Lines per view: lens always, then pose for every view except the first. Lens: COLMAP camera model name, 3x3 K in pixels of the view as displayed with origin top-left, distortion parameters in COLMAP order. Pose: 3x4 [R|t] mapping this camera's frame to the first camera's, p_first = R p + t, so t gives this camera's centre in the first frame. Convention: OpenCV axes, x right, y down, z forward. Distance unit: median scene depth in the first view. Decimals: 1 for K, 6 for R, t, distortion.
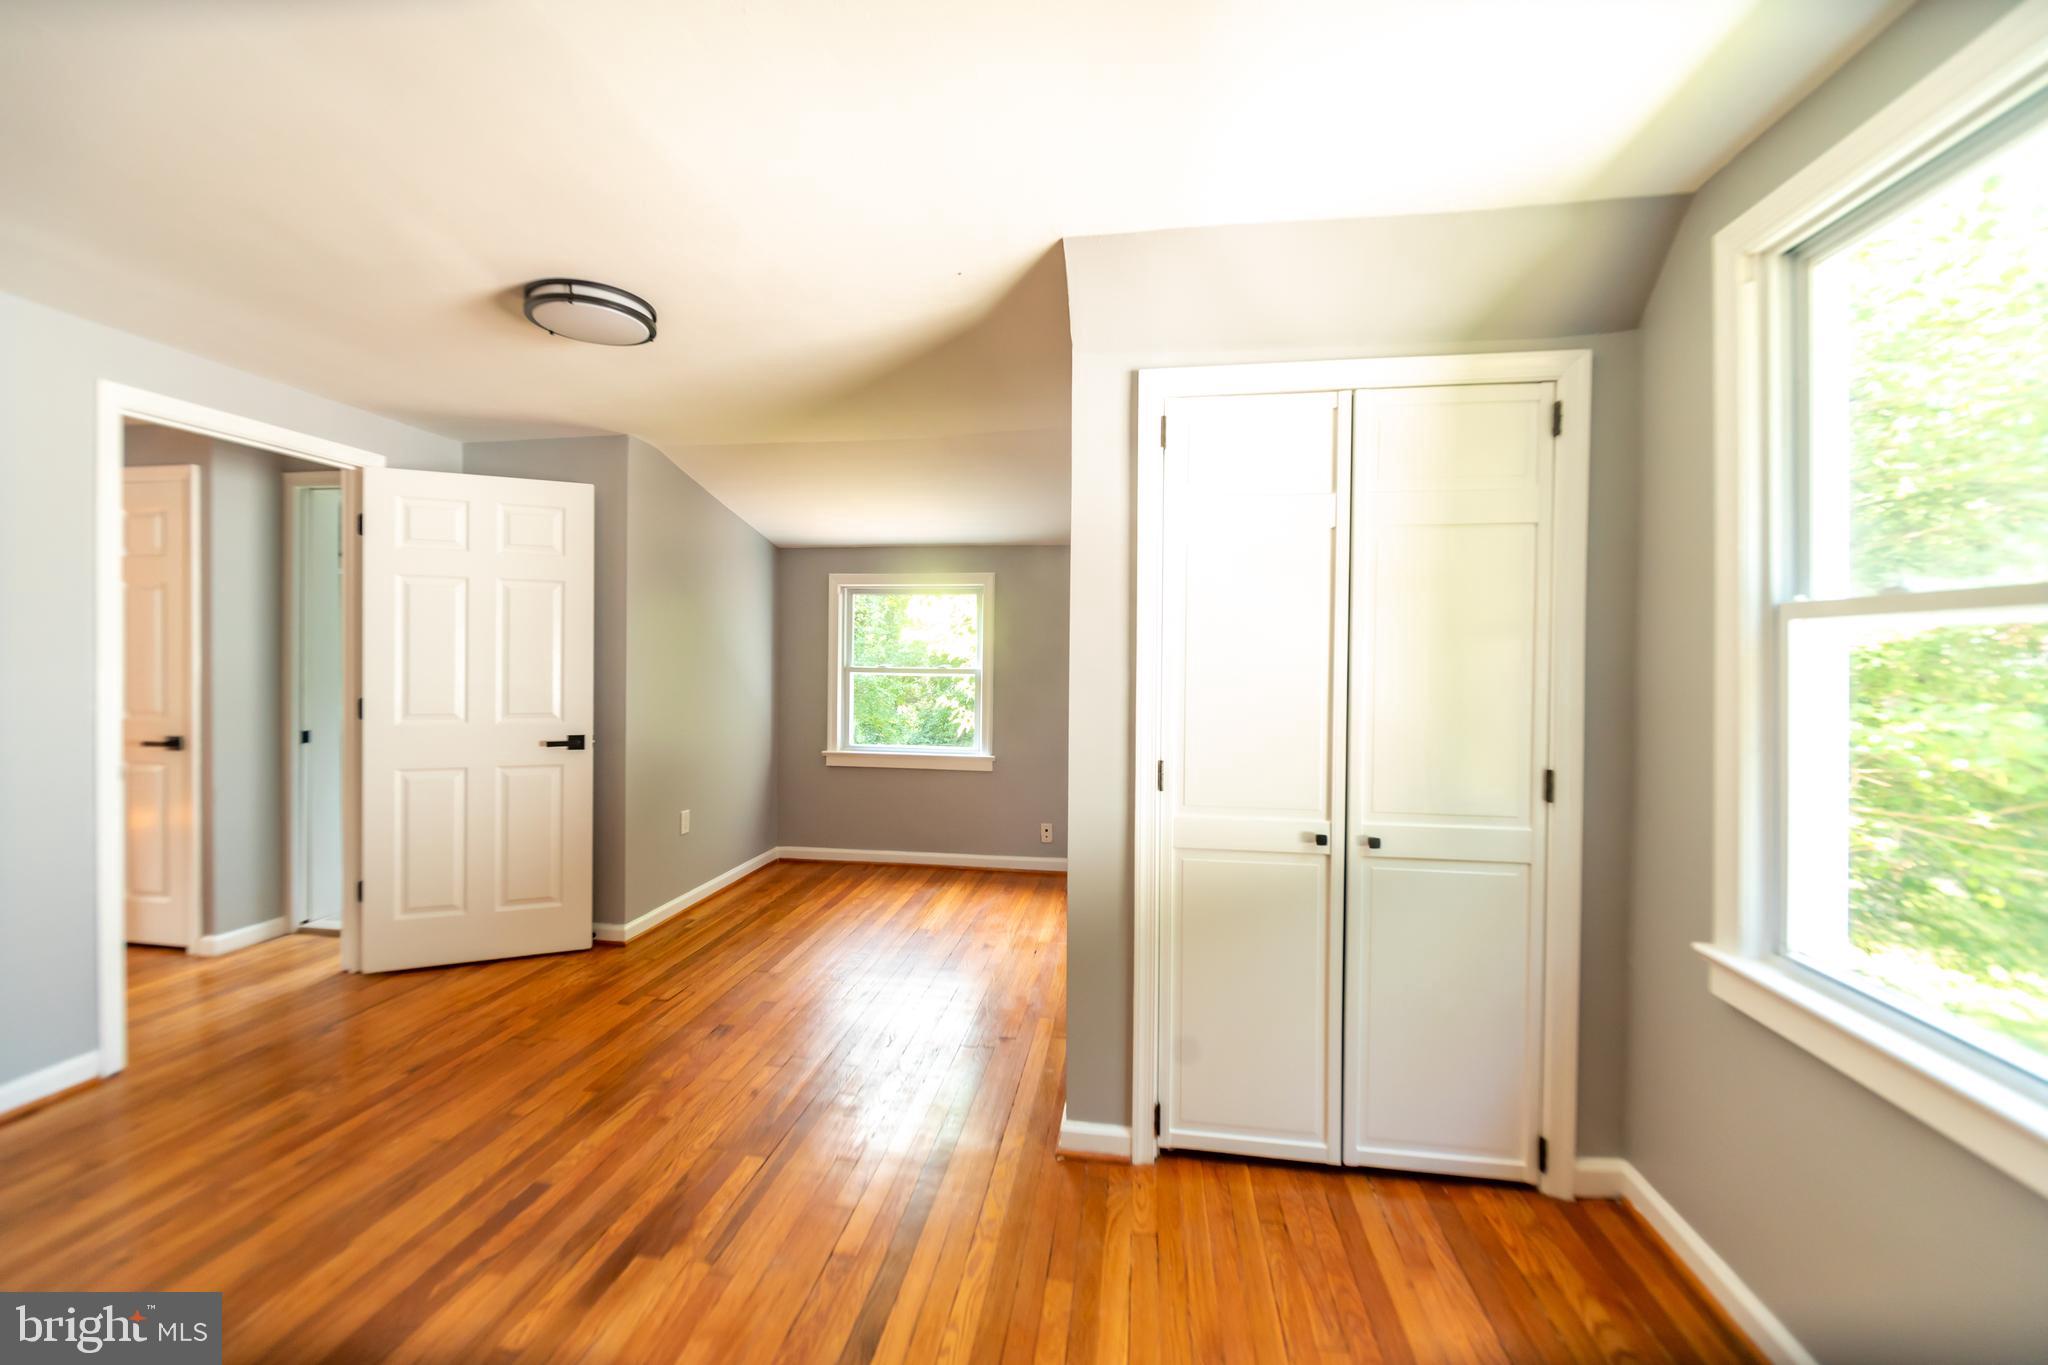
lens RADIAL K [[829.1, 0, 1011.6], [0, 829.1, 666.2], [0, 0, 1]] dist [0.004361, -0.005552]
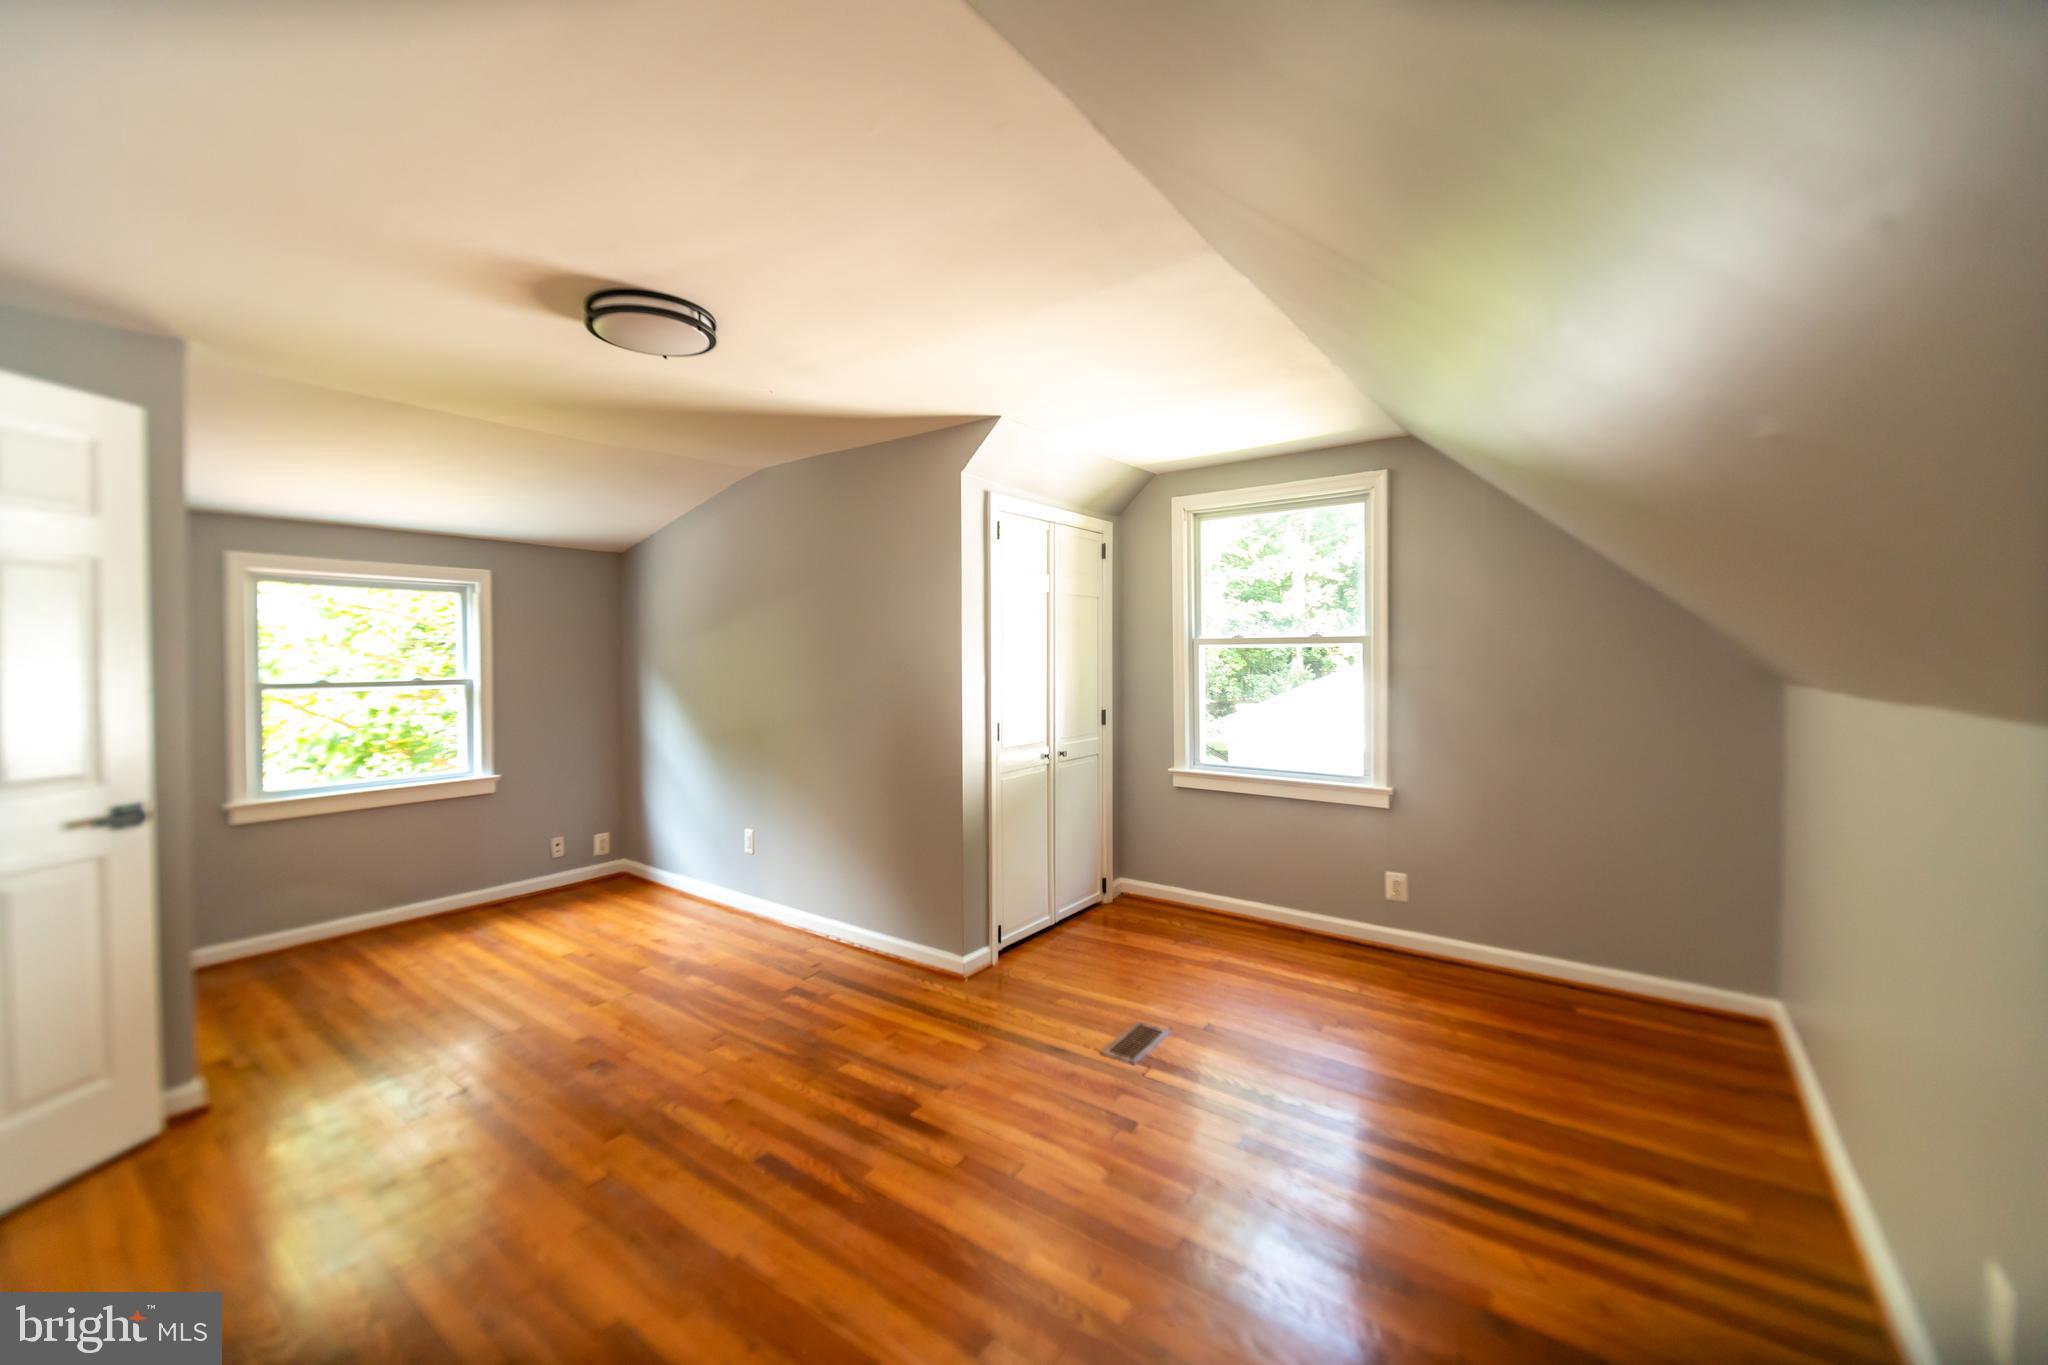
lens RADIAL K [[829.1, 0, 1036.5], [0, 829.1, 669.2], [0, 0, 1]] dist [0.004361, -0.005552]
pose [[0.435830, -0.026487, 0.899639, -1.330647], [0.020243, 0.999603, 0.019623, -0.028612], [-0.899801, 0.009659, 0.436193, 0.188628]]
